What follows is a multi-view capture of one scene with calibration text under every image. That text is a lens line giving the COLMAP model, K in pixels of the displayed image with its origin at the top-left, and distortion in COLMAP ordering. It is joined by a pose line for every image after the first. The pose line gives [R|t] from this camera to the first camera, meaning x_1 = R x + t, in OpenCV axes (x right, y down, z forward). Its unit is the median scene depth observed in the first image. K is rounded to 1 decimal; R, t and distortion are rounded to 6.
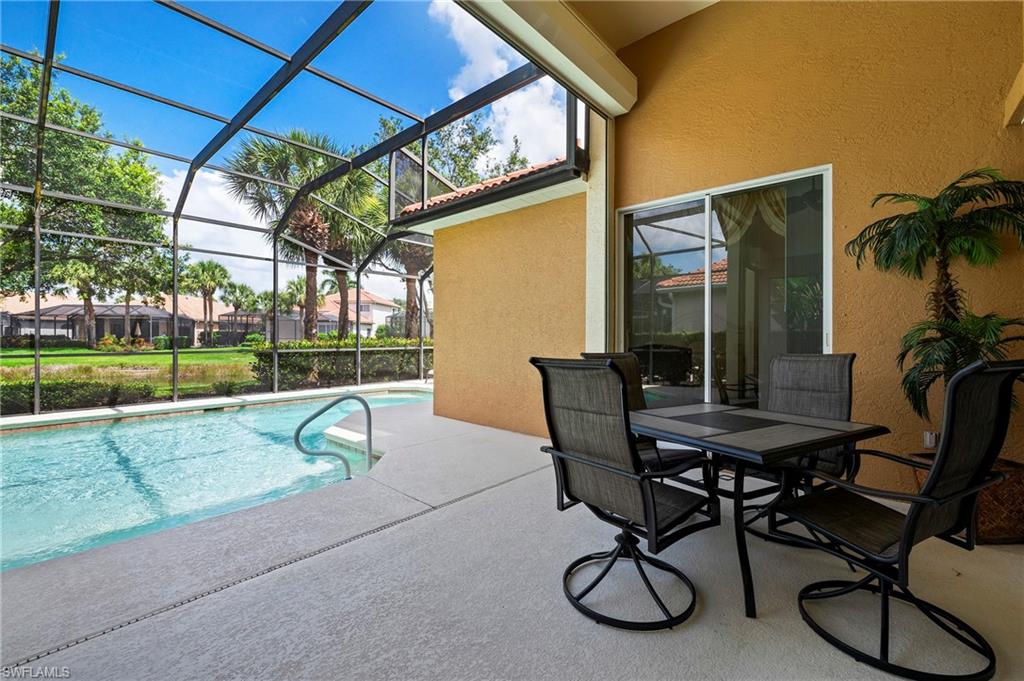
lens RADIAL K [[429.3, 0, 521.3], [0, 429.3, 340.7], [0, 0, 1]] dist [-0.004854, -0.000892]
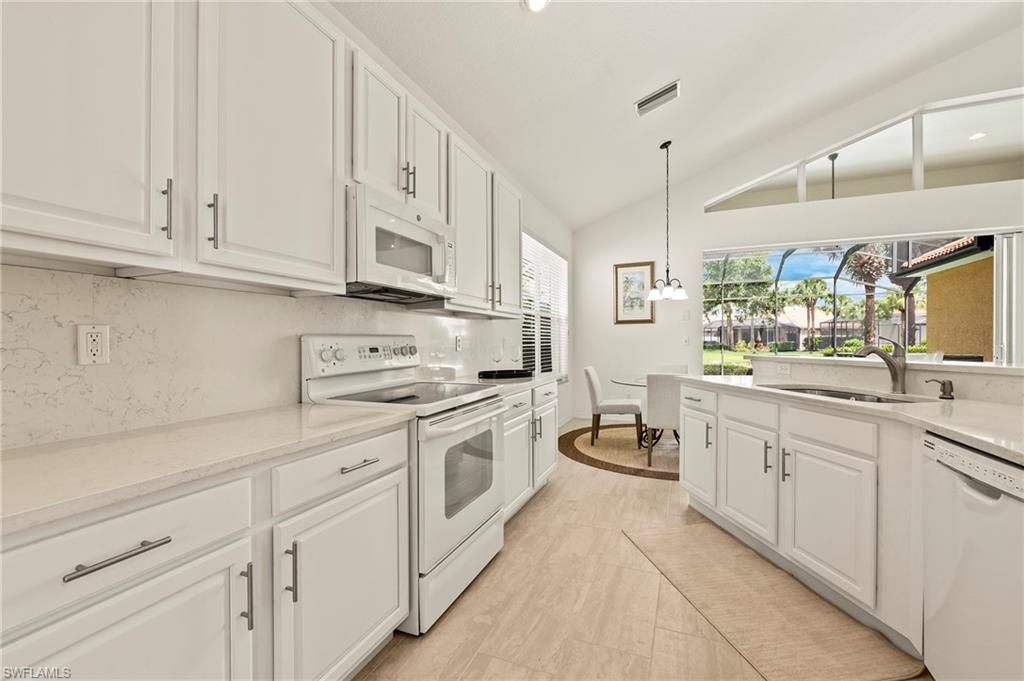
lens RADIAL K [[429.3, 0, 517.0], [0, 429.3, 343.3], [0, 0, 1]] dist [-0.004854, -0.000892]
pose [[0.320332, -0.001402, -0.947304, 0.117408], [-0.001855, 0.999996, -0.002107, -0.001015], [0.947303, 0.002432, 0.320329, -0.132060]]
